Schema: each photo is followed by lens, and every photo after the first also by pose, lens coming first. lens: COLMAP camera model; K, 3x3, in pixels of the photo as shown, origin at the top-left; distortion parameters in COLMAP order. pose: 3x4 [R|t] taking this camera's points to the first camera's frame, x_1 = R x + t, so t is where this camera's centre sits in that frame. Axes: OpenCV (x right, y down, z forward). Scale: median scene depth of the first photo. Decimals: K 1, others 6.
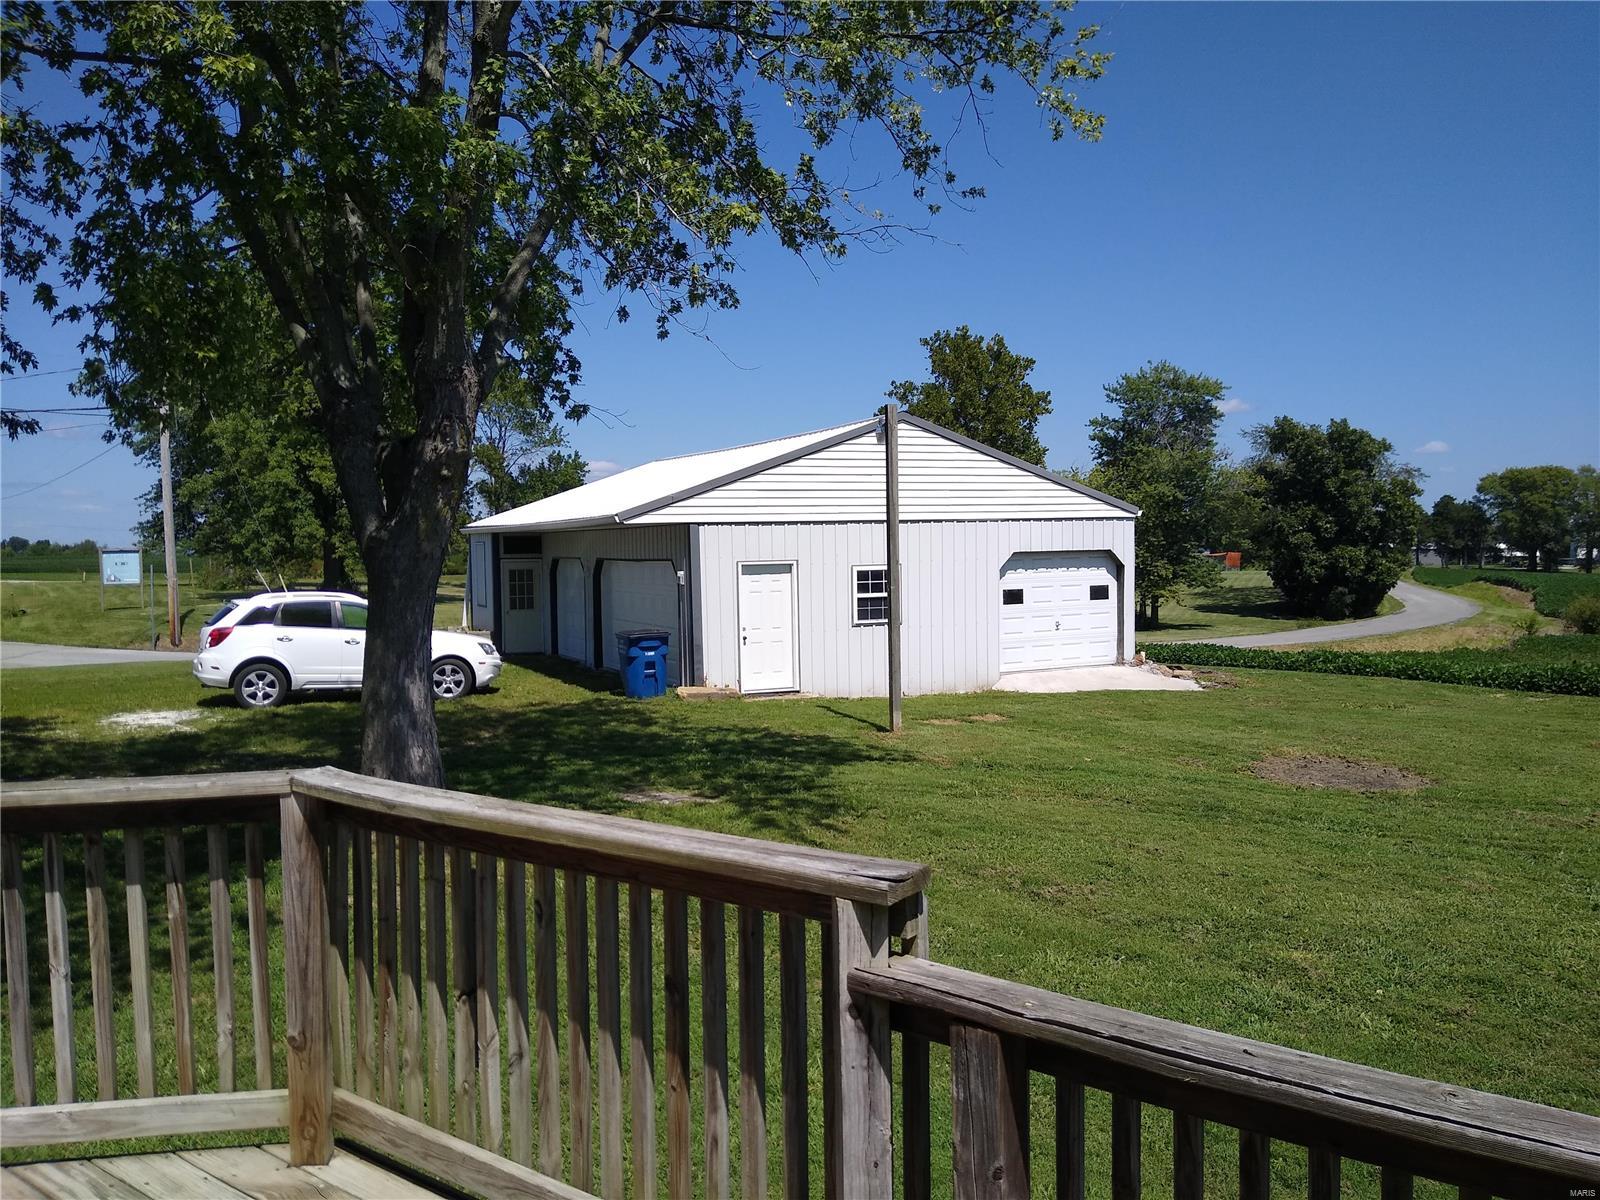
lens RADIAL K [[1239.9, 0, 800.0], [0, 1239.9, 600.2], [0, 0, 1]] dist [0.100587, -0.159771]
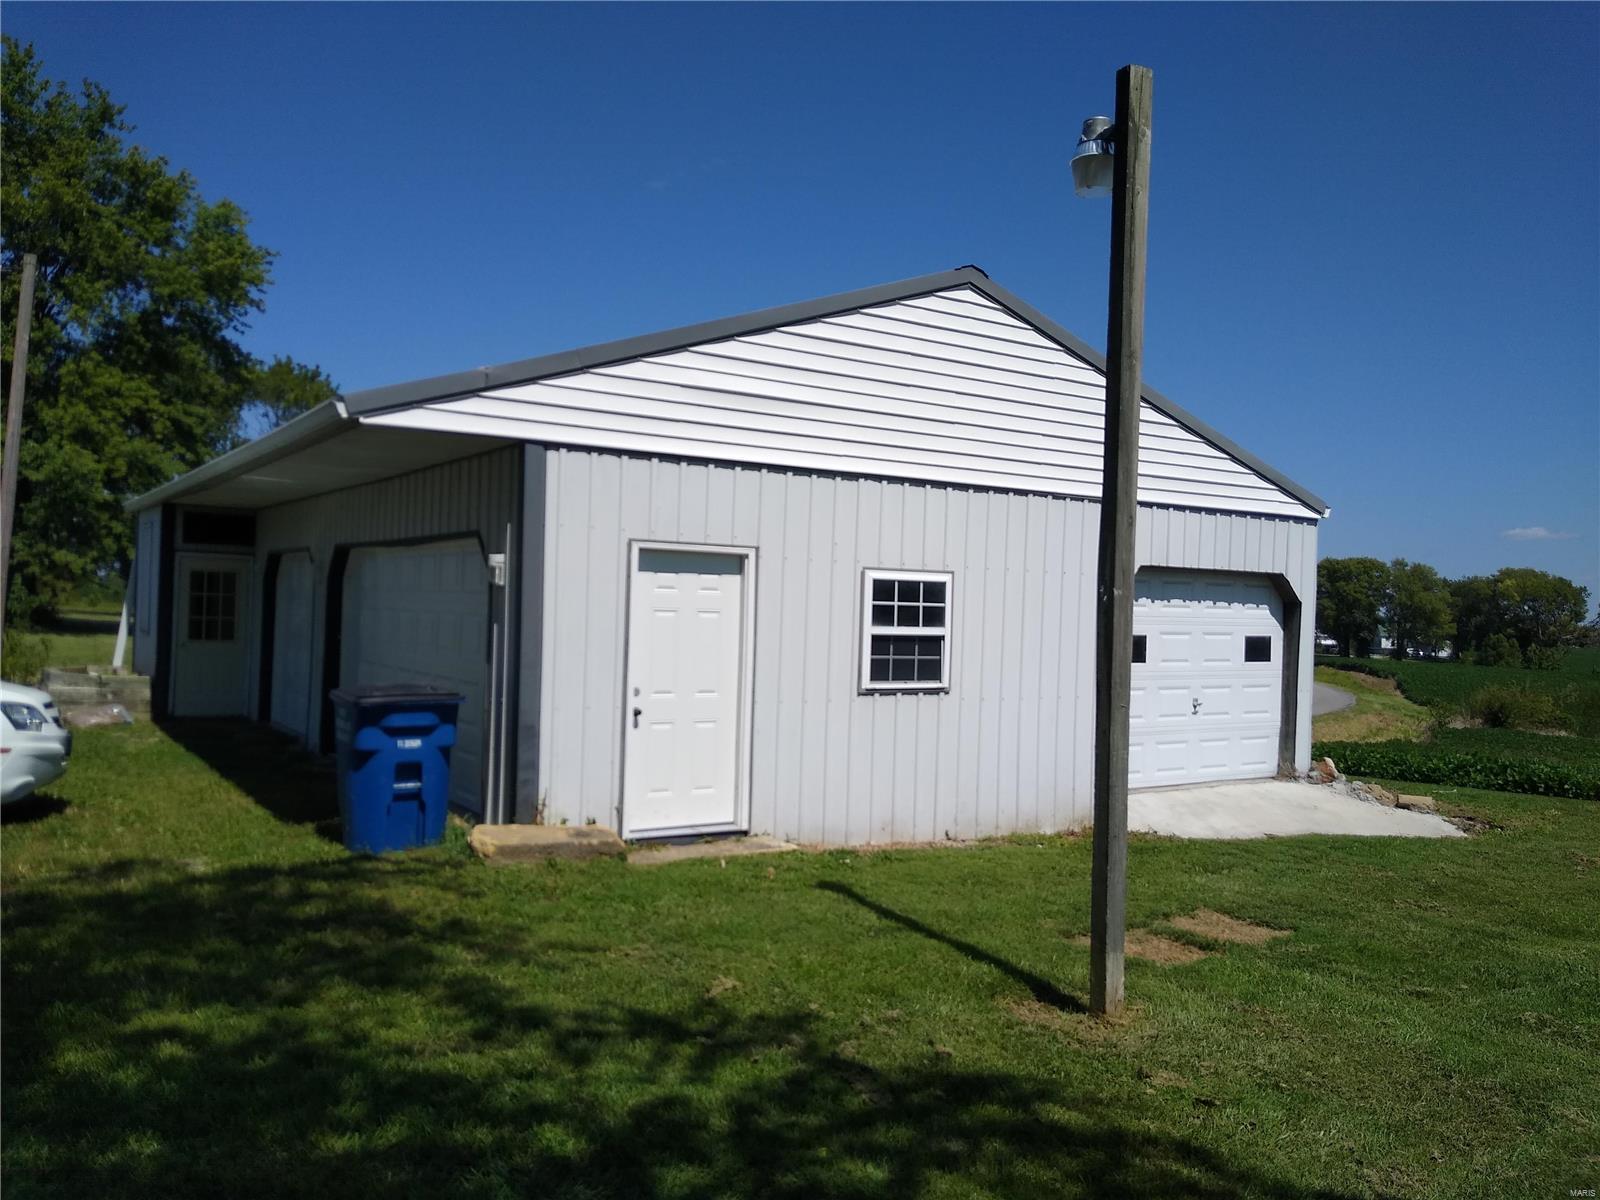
lens RADIAL K [[1230.6, 0, 801.4], [0, 1230.6, 595.7], [0, 0, 1]] dist [0.097353, -0.167982]
pose [[0.988780, 0.048569, 0.141261, -0.045766], [-0.040978, 0.997580, -0.056161, 0.010176], [-0.143647, 0.049743, 0.988378, 0.495992]]
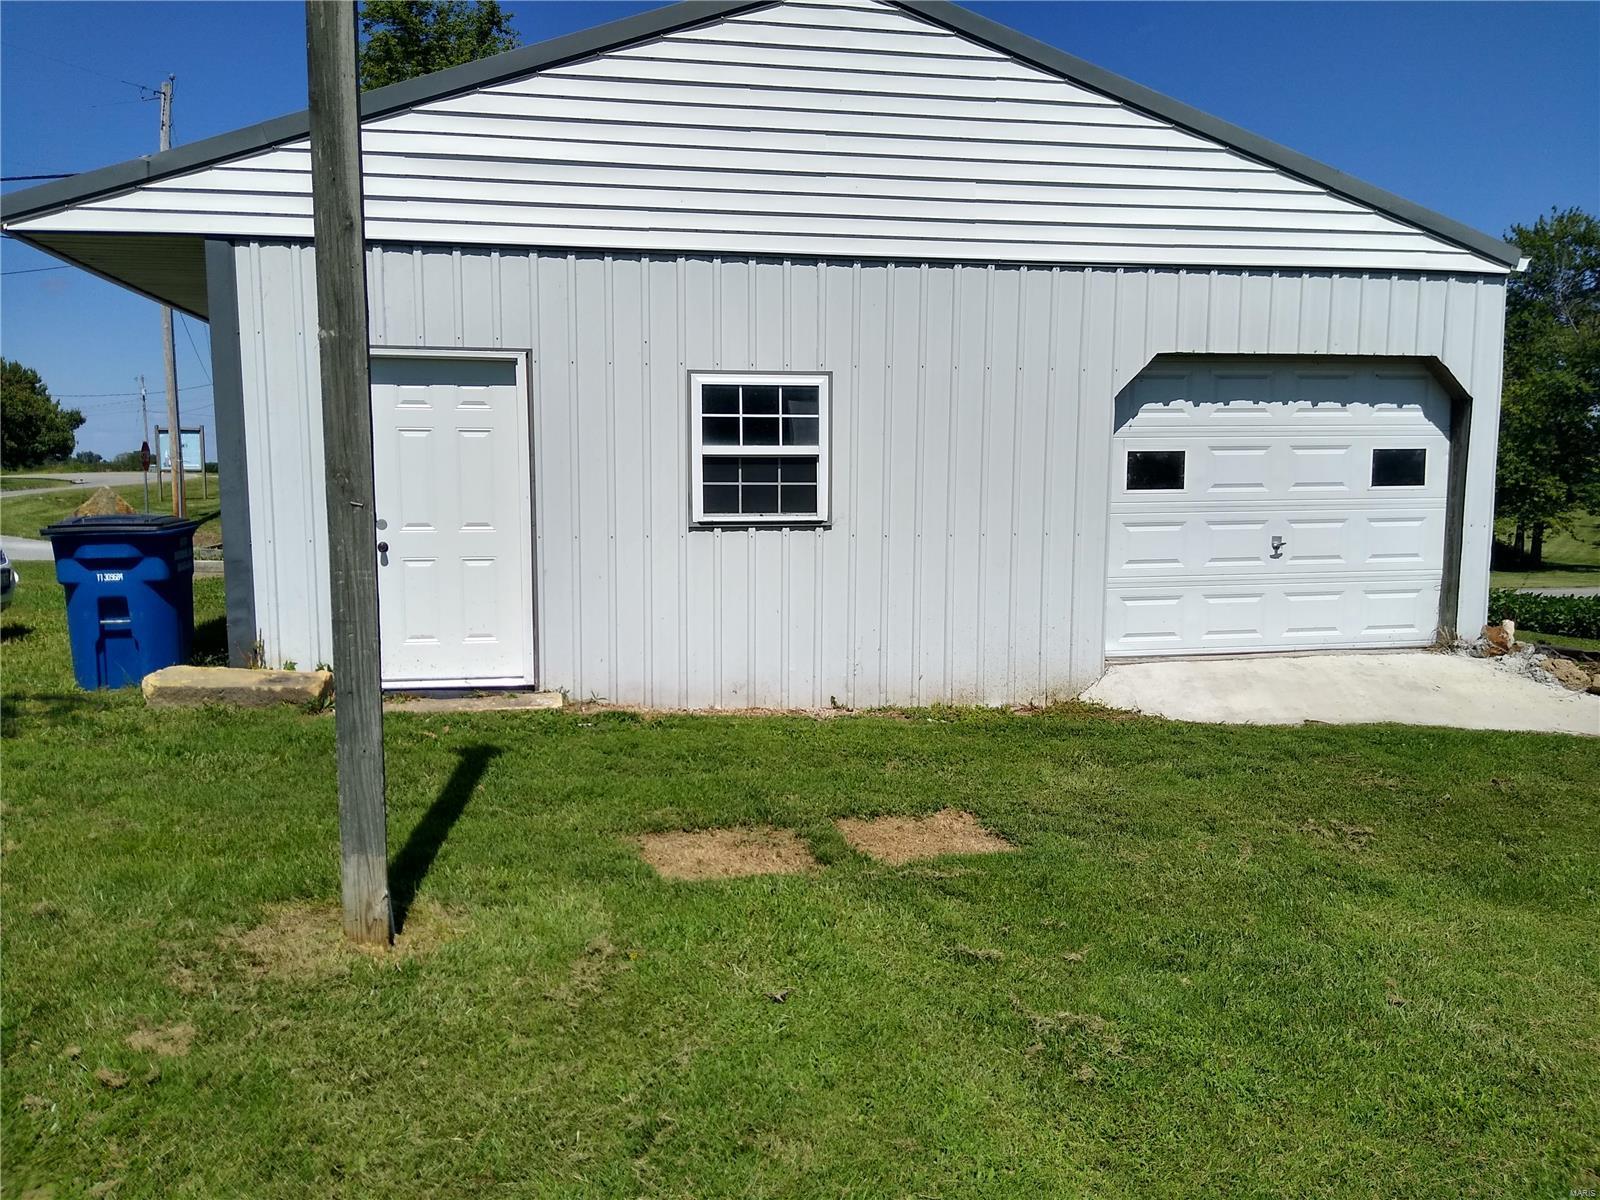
lens RADIAL K [[1239.9, 0, 800.0], [0, 1239.9, 600.2], [0, 0, 1]] dist [0.100587, -0.159771]
pose [[0.968135, 0.043556, -0.246613, 0.162904], [-0.028252, 0.997468, 0.065262, 0.016056], [0.248831, -0.056215, 0.966914, 0.586160]]
